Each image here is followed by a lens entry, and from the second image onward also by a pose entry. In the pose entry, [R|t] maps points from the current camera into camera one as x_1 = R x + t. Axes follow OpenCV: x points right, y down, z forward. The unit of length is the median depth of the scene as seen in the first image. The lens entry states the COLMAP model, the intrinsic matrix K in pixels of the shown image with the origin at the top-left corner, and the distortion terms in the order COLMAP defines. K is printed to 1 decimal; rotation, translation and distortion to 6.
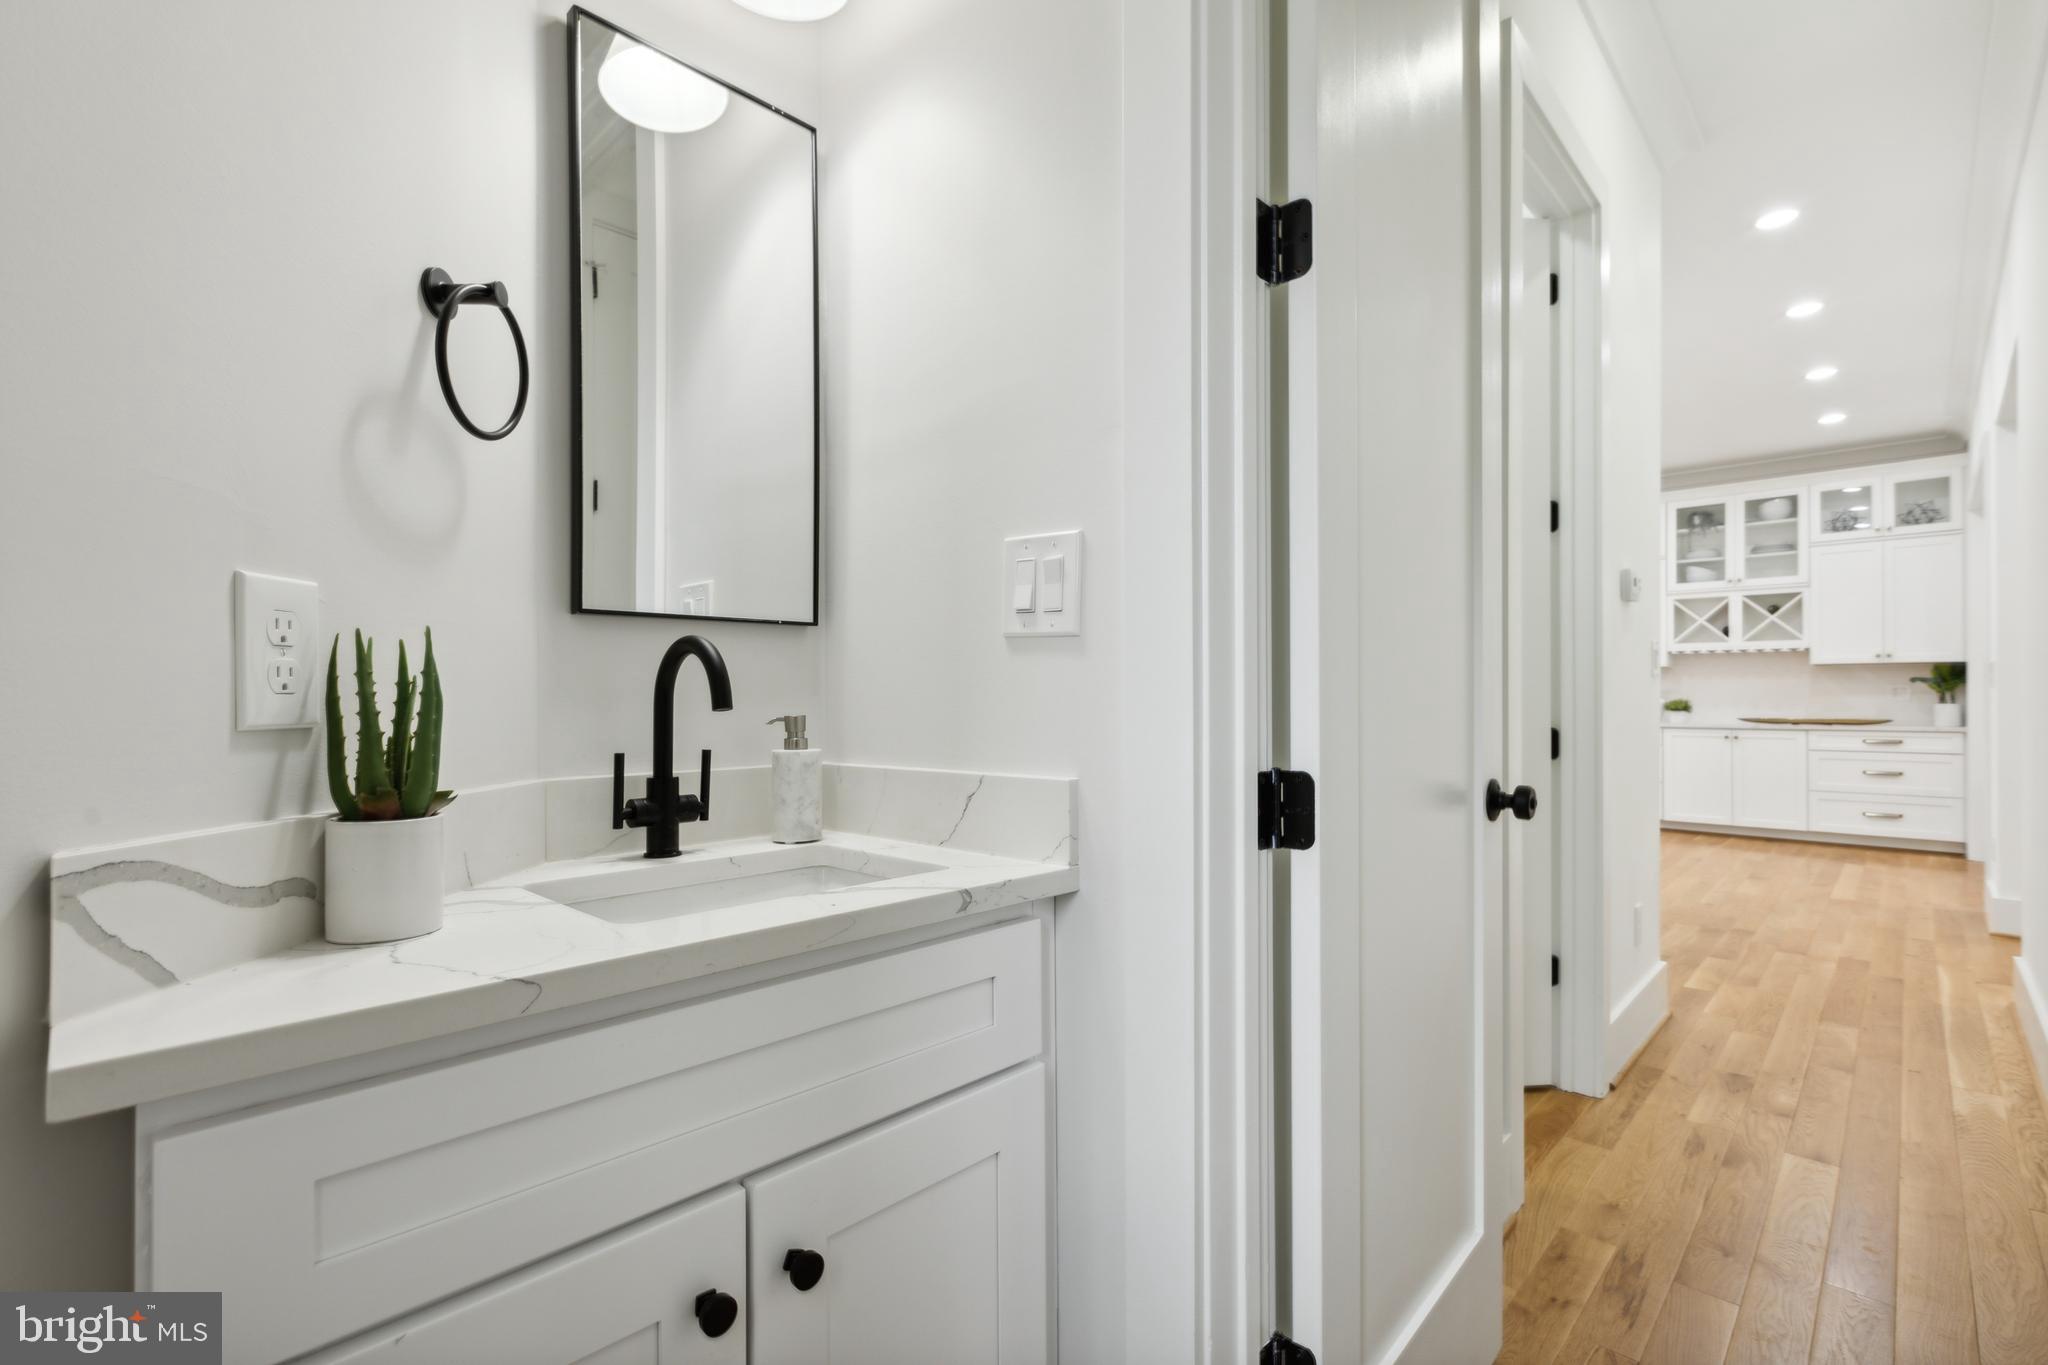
lens RADIAL K [[925.2, 0, 1016.8], [0, 925.2, 699.5], [0, 0, 1]] dist [0.002294, -0.000356]
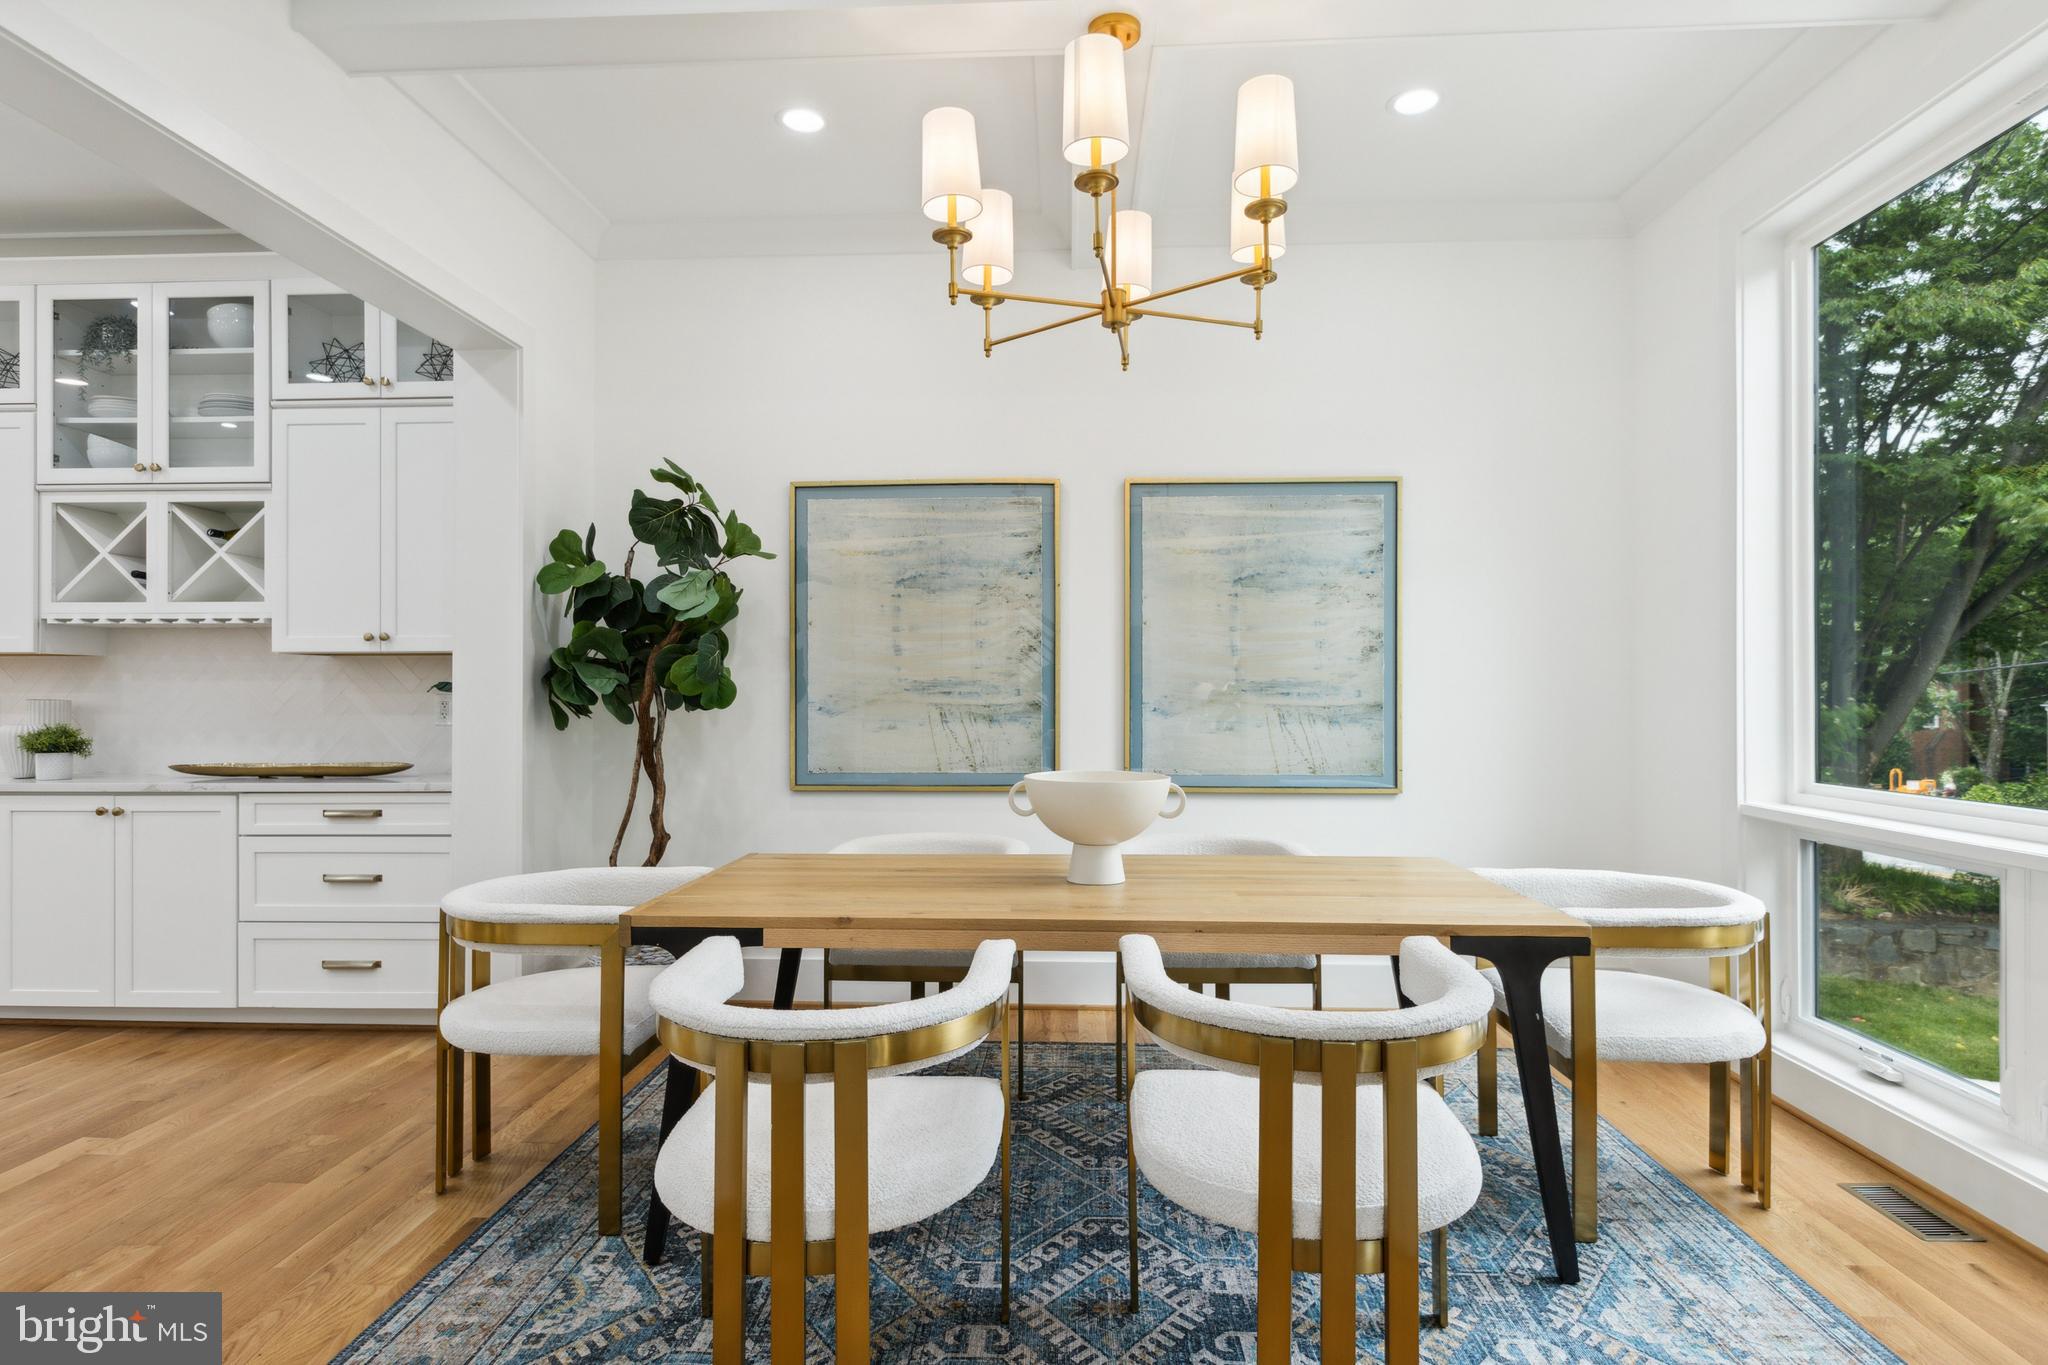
lens RADIAL K [[1097.0, 0, 1026.2], [0, 1097.0, 700.4], [0, 0, 1]] dist [0.008670, 0.001588]
pose [[0.762674, 0.001640, 0.646781, 0.765463], [0.001464, 0.999990, -0.004263, -0.010211], [-0.646781, 0.004198, 0.762664, 0.305742]]
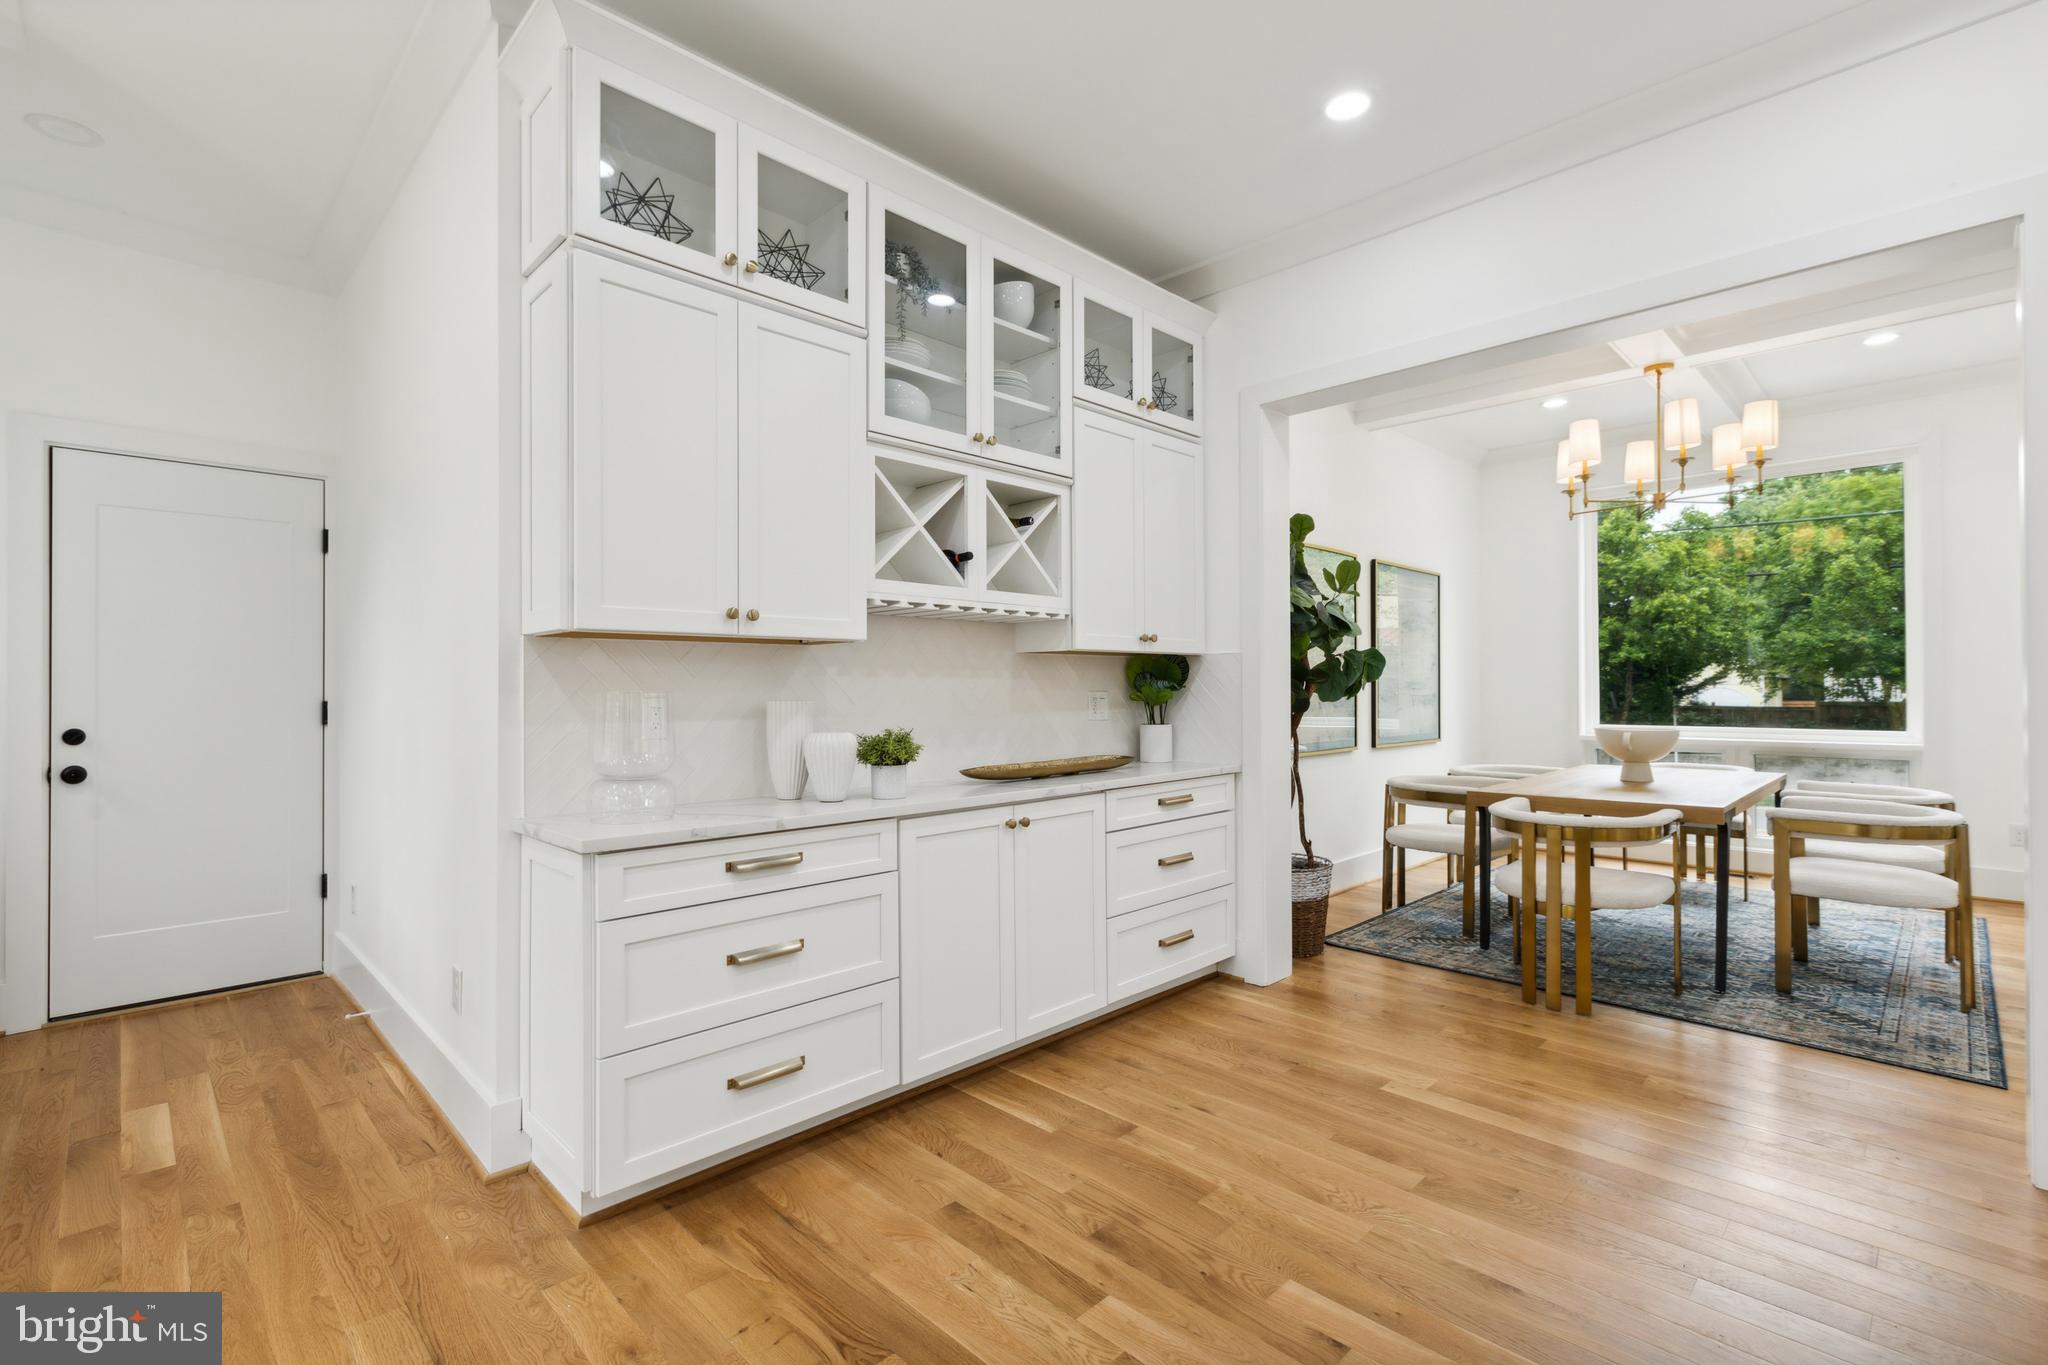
lens RADIAL K [[925.2, 0, 1020.6], [0, 925.2, 685.2], [0, 0, 1]] dist [0.002294, -0.000356]
pose [[0.028512, 0.003103, 0.999589, 0.369746], [0.002864, 0.999991, -0.003186, -0.017943], [-0.999589, 0.002954, 0.028503, 0.987513]]
